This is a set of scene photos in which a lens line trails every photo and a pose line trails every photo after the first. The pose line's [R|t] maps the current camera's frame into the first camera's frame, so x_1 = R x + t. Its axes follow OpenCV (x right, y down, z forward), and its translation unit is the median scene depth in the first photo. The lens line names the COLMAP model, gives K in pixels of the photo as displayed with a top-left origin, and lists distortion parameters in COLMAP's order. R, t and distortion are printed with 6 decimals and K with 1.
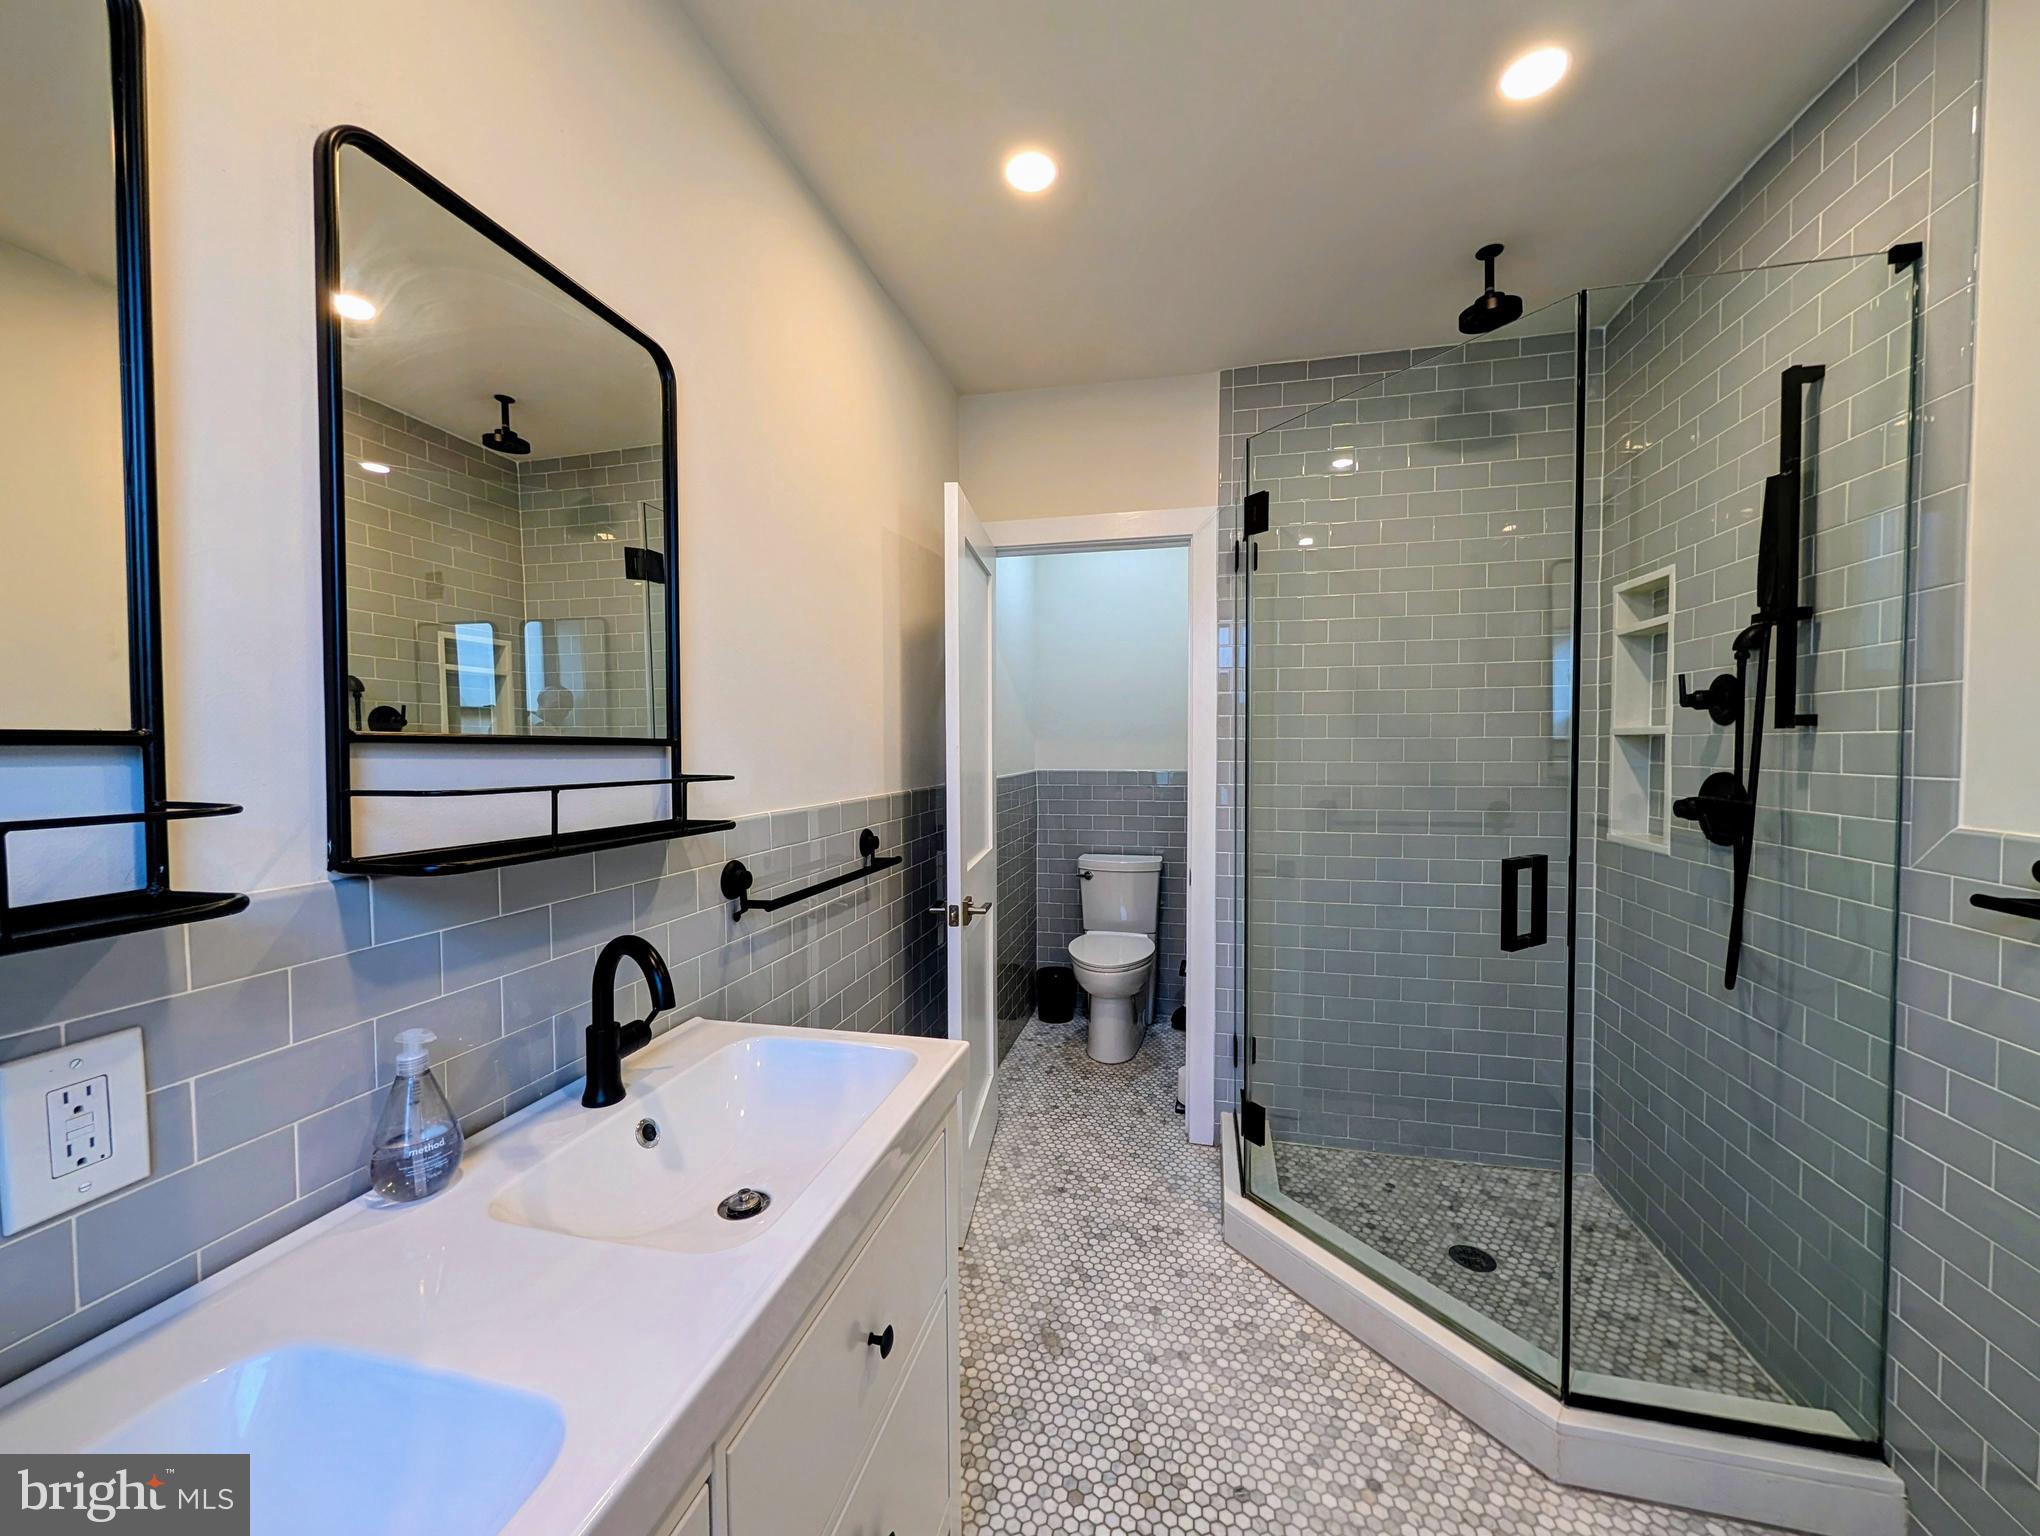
lens RADIAL K [[769.1, 0, 1027.8], [0, 769.1, 764.7], [0, 0, 1]] dist [0.000508, -0.000135]
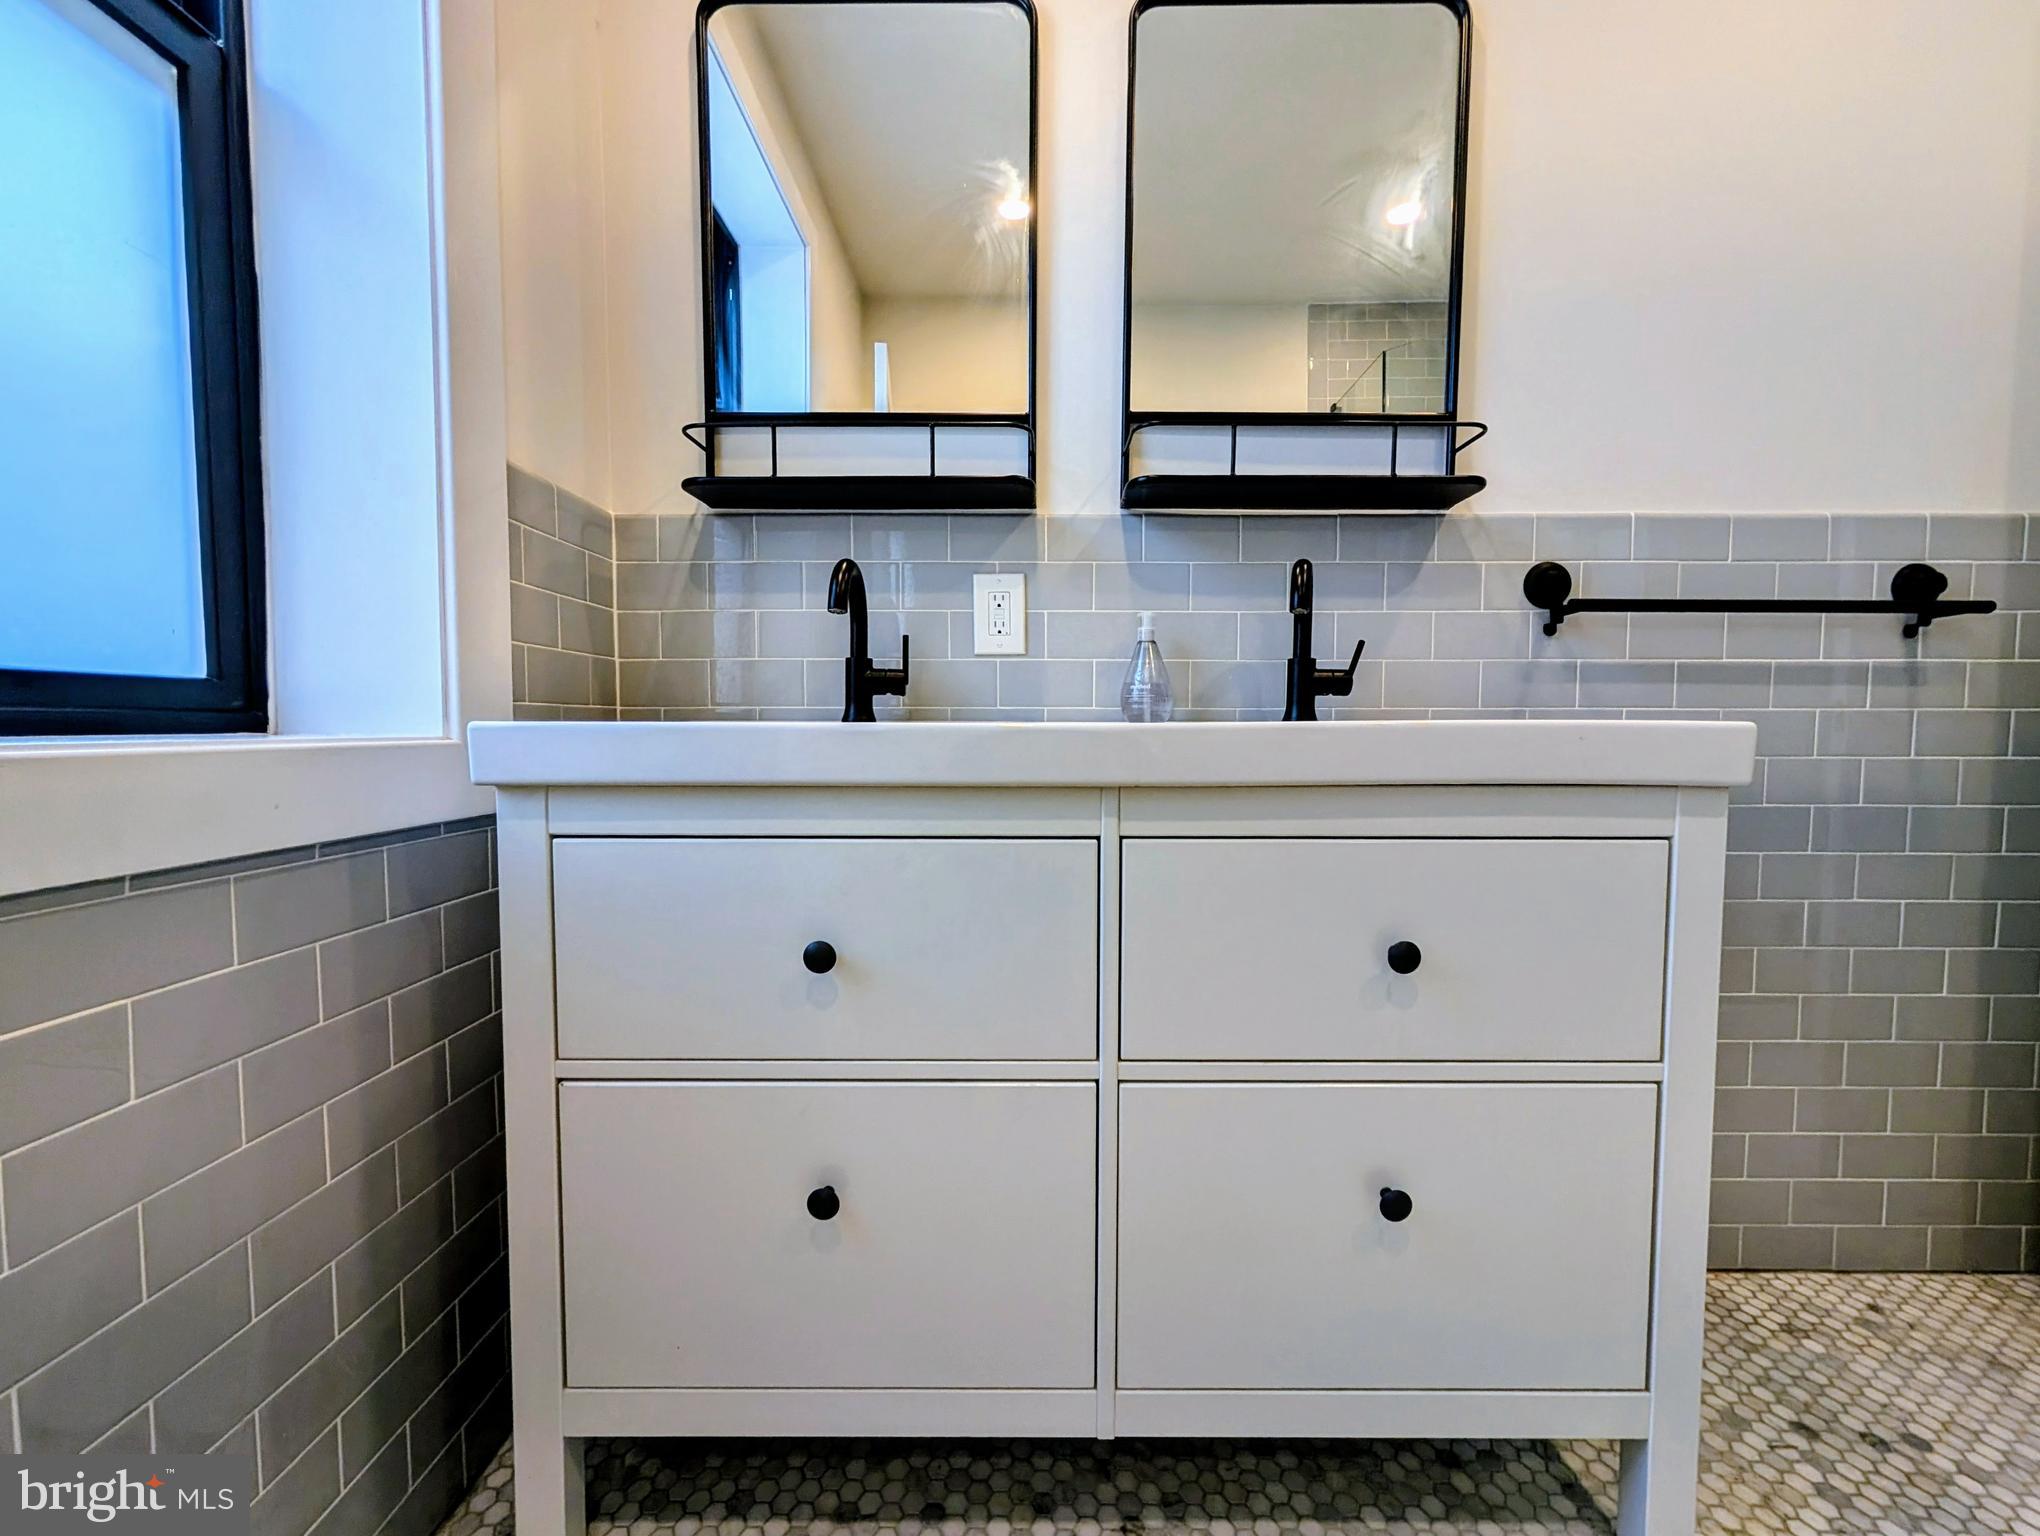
lens RADIAL K [[772.7, 0, 1021.9], [0, 772.7, 767.1], [0, 0, 1]] dist [-0.000482, 0.000023]
pose [[0.211330, 0.053672, -0.975940, 0.566314], [-0.029954, 0.998378, 0.048420, 0.558977], [0.976956, 0.019001, 0.212595, 0.458086]]
